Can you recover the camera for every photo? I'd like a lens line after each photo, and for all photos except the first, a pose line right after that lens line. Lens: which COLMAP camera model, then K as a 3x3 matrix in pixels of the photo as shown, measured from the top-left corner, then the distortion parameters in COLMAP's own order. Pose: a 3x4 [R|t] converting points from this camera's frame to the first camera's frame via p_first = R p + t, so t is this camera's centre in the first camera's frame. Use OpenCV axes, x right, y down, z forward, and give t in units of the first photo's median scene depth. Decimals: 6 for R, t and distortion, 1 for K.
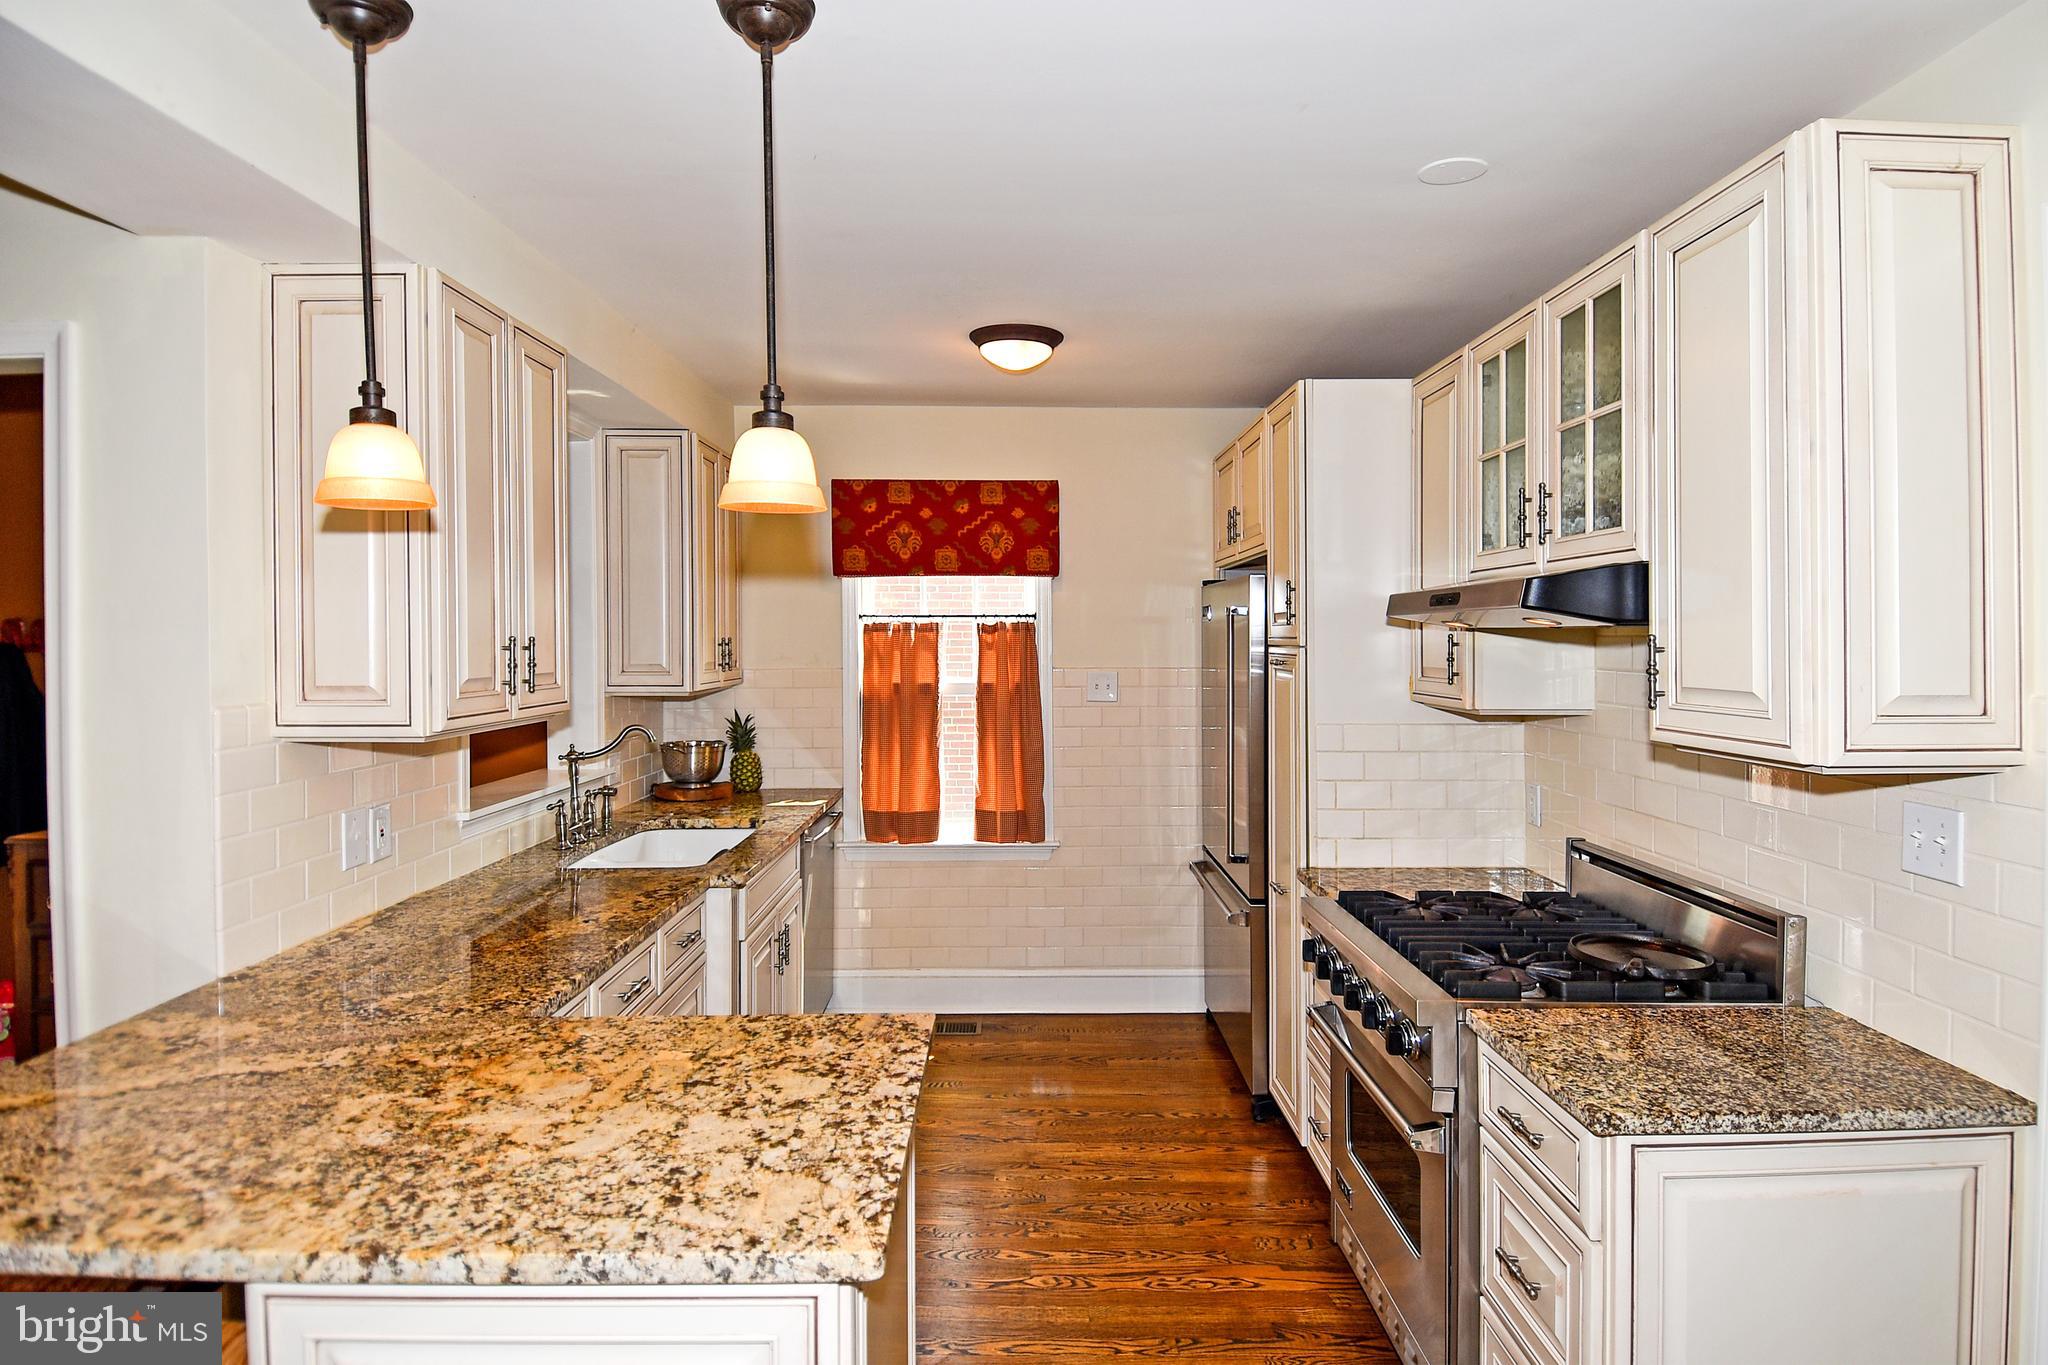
lens RADIAL K [[1091.0, 0, 986.5], [0, 1091.0, 642.8], [0, 0, 1]] dist [0.011265, -0.027105]
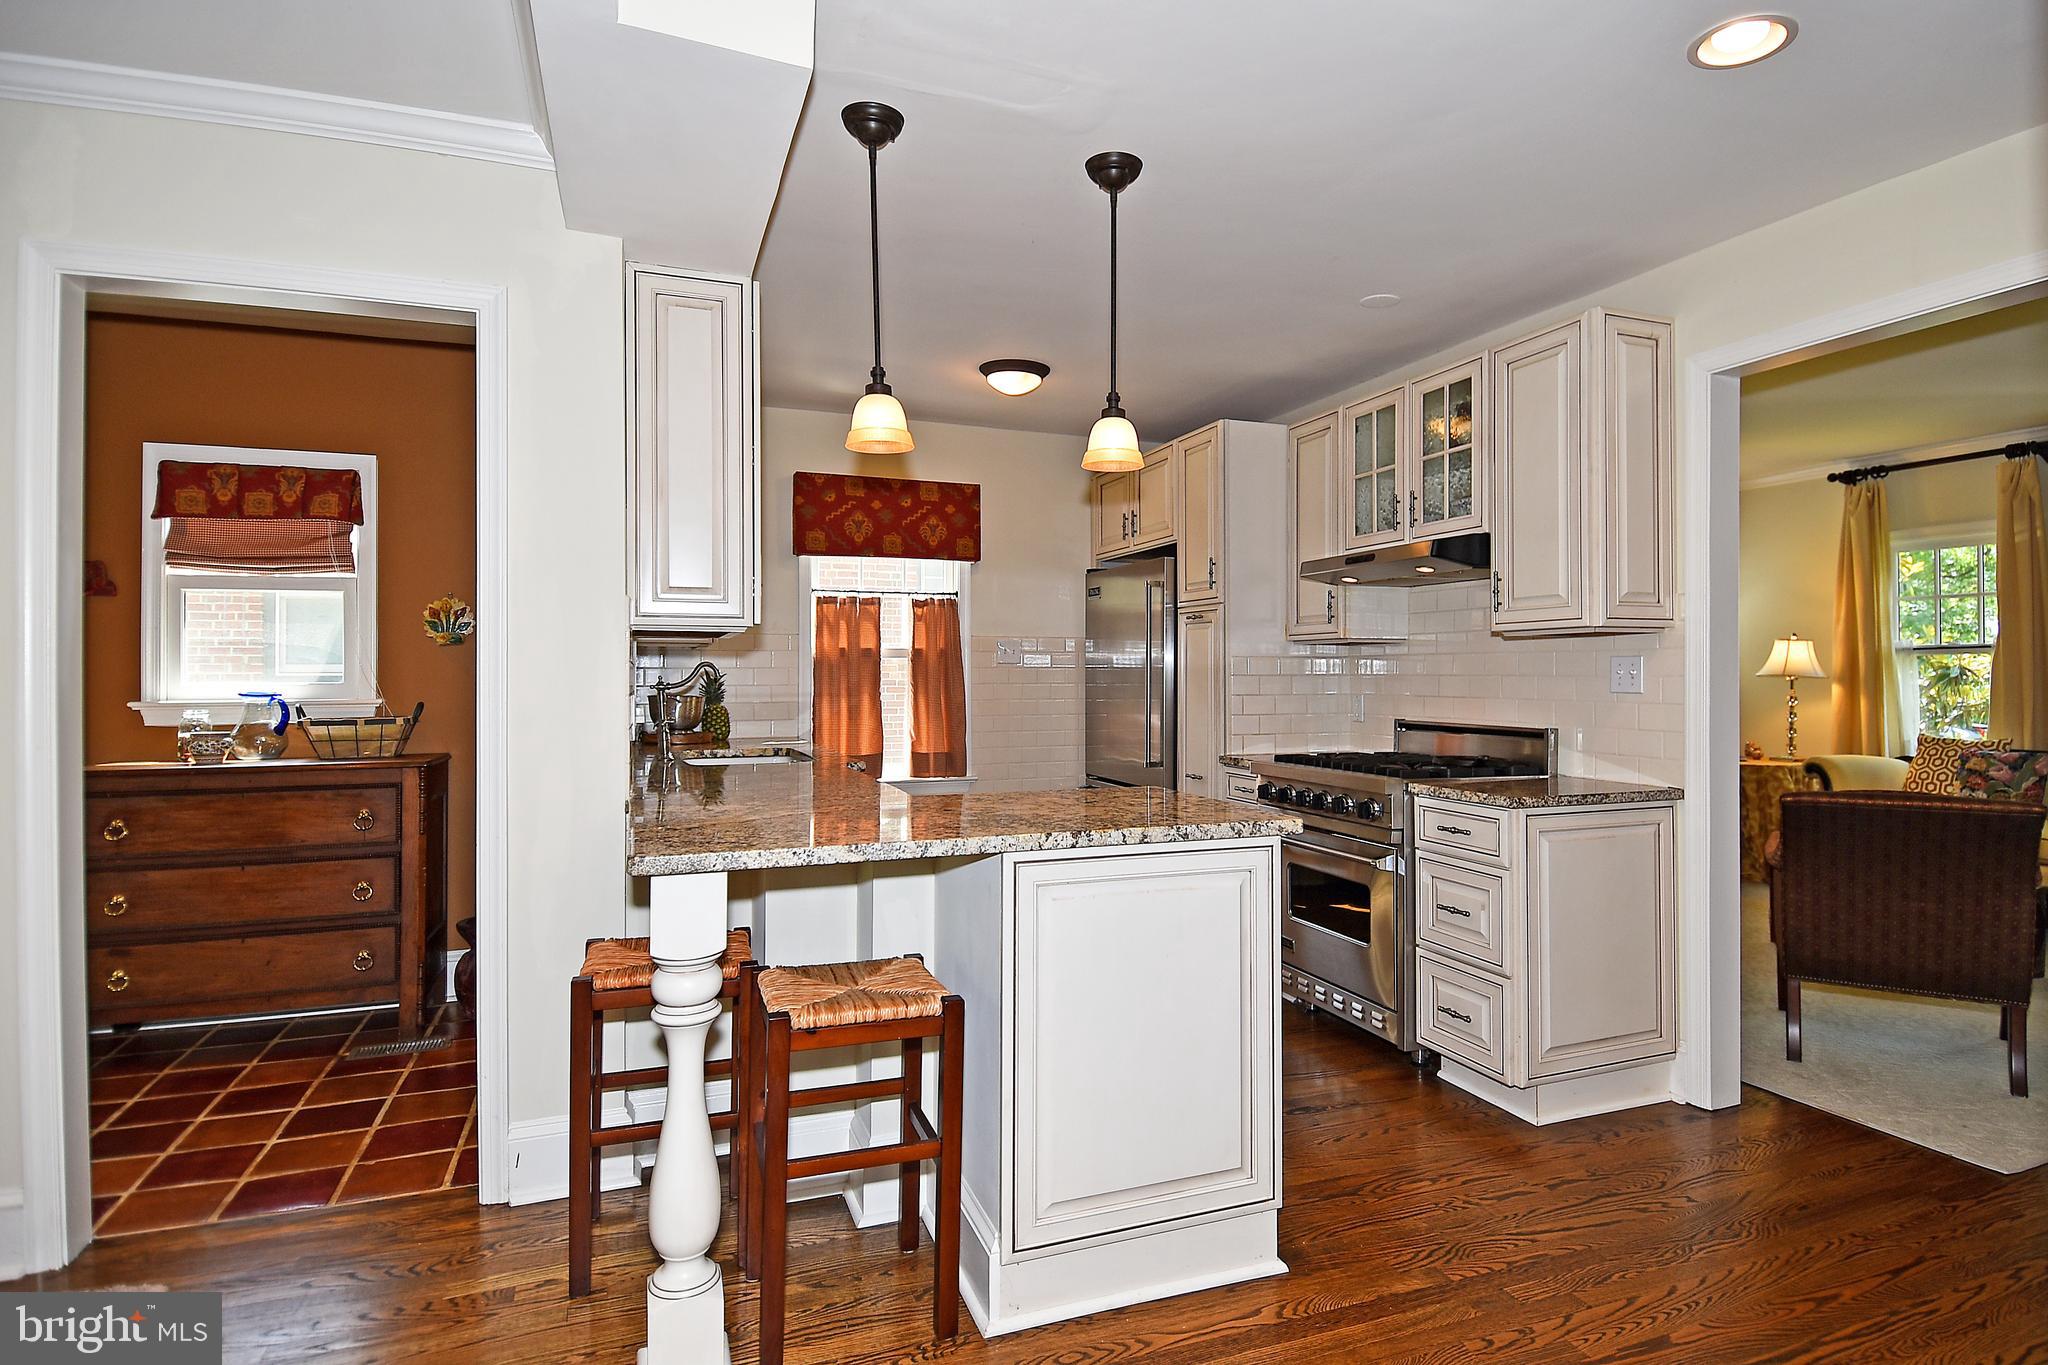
lens RADIAL K [[1091.0, 0, 1020.5], [0, 1091.0, 674.9], [0, 0, 1]] dist [0.011265, -0.027105]
pose [[0.937533, 0.002388, 0.347888, -0.324585], [-0.001180, 0.999993, -0.003684, 0.073031], [-0.347894, 0.003043, 0.937529, -0.183312]]
